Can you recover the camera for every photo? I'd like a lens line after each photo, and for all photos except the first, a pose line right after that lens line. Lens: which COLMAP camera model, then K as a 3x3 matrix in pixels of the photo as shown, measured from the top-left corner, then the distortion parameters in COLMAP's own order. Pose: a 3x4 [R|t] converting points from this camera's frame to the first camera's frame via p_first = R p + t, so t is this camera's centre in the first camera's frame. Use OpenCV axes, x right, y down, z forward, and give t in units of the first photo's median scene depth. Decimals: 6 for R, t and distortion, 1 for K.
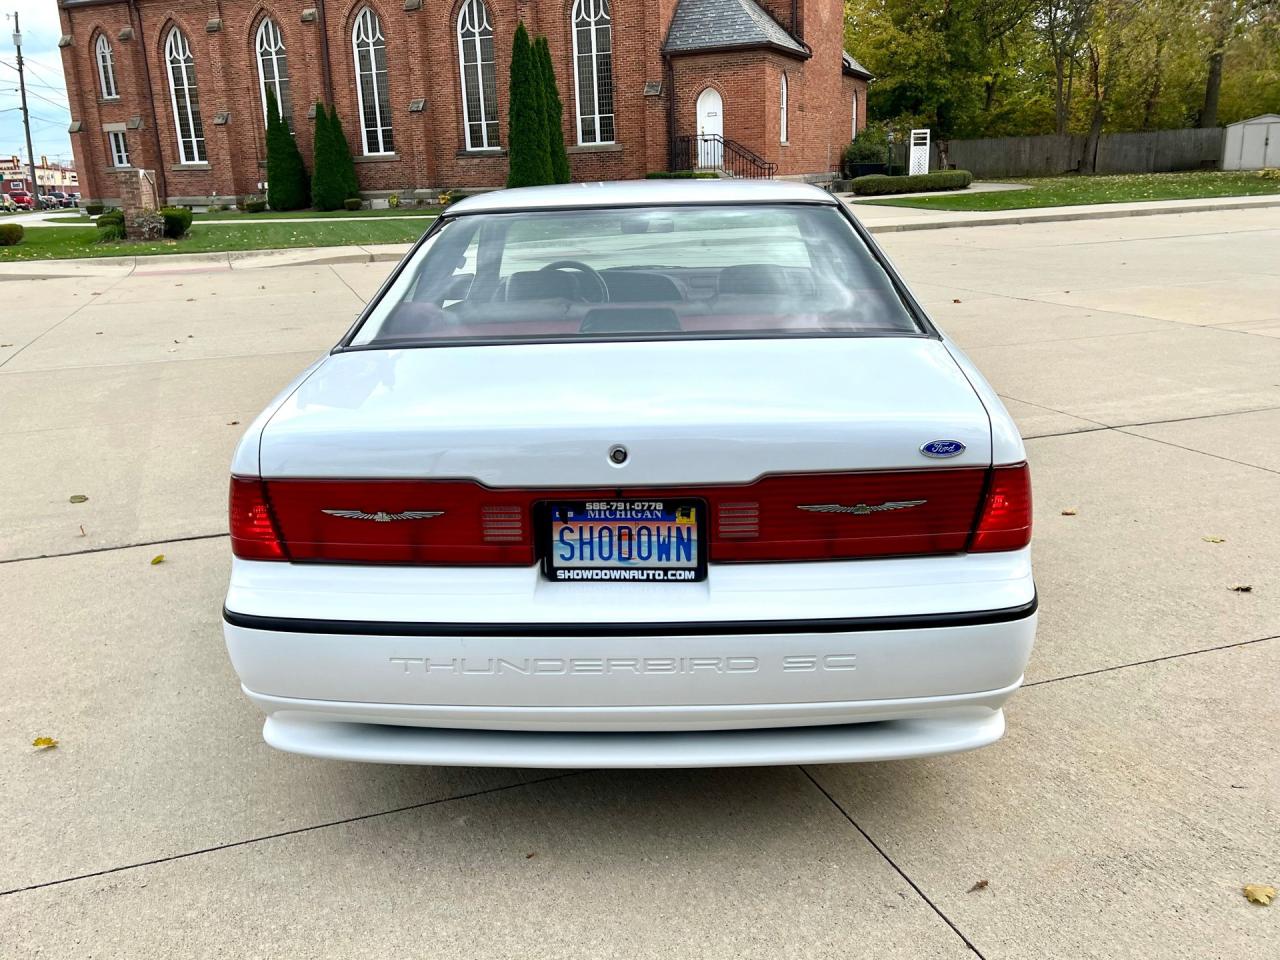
lens RADIAL K [[1125.9, 0, 639.8], [0, 1125.9, 483.0], [0, 0, 1]] dist [0.066412, -0.061888]
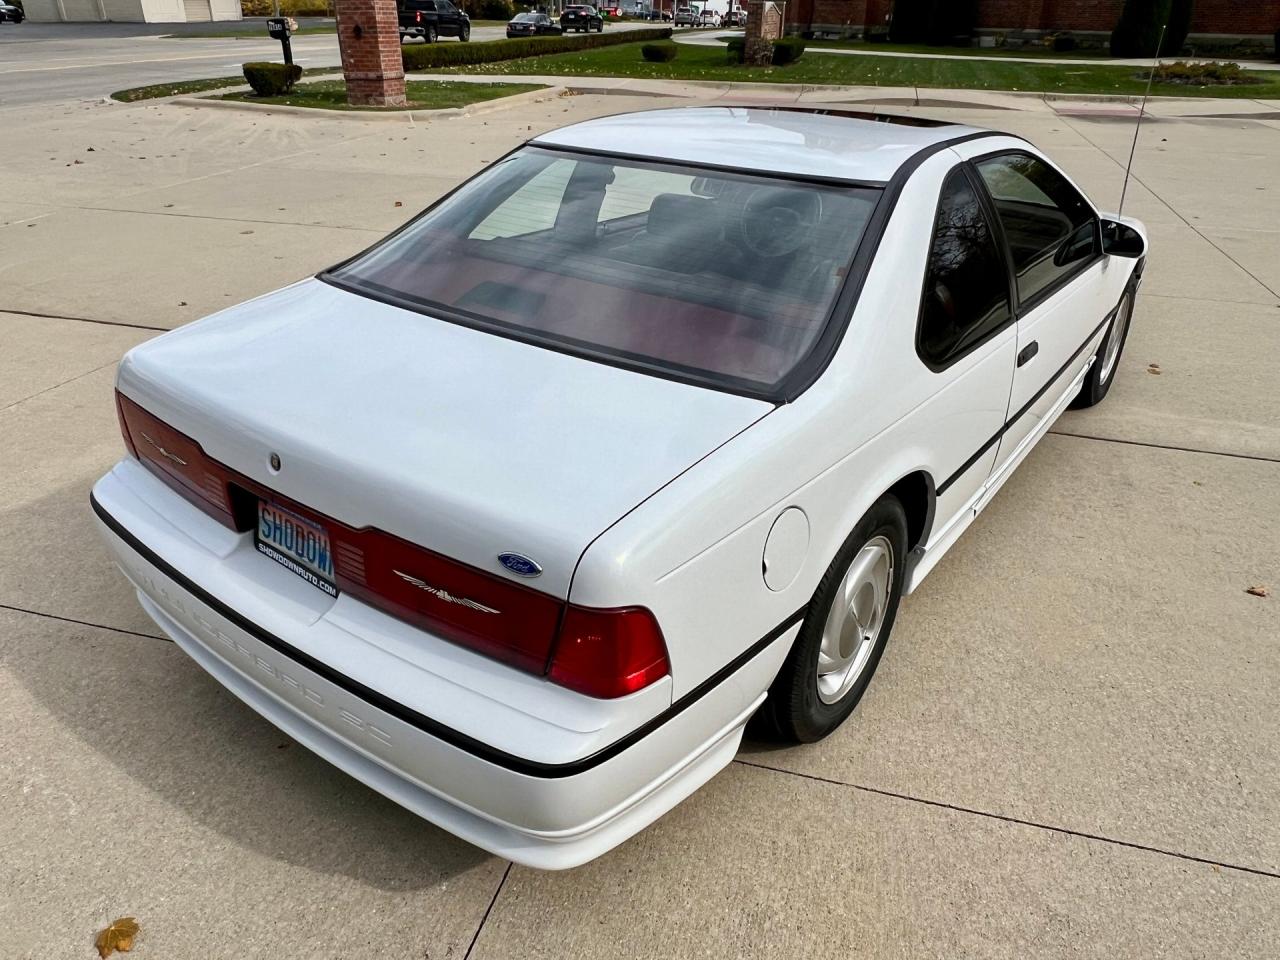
lens RADIAL K [[944.4, 0, 639.5], [0, 944.4, 476.9], [0, 0, 1]] dist [-0.005585, 0.011464]
pose [[0.821931, 0.296713, -0.486200, 0.657247], [-0.190606, 0.947669, 0.256110, -0.288279], [0.536748, -0.117832, 0.835474, 0.443325]]
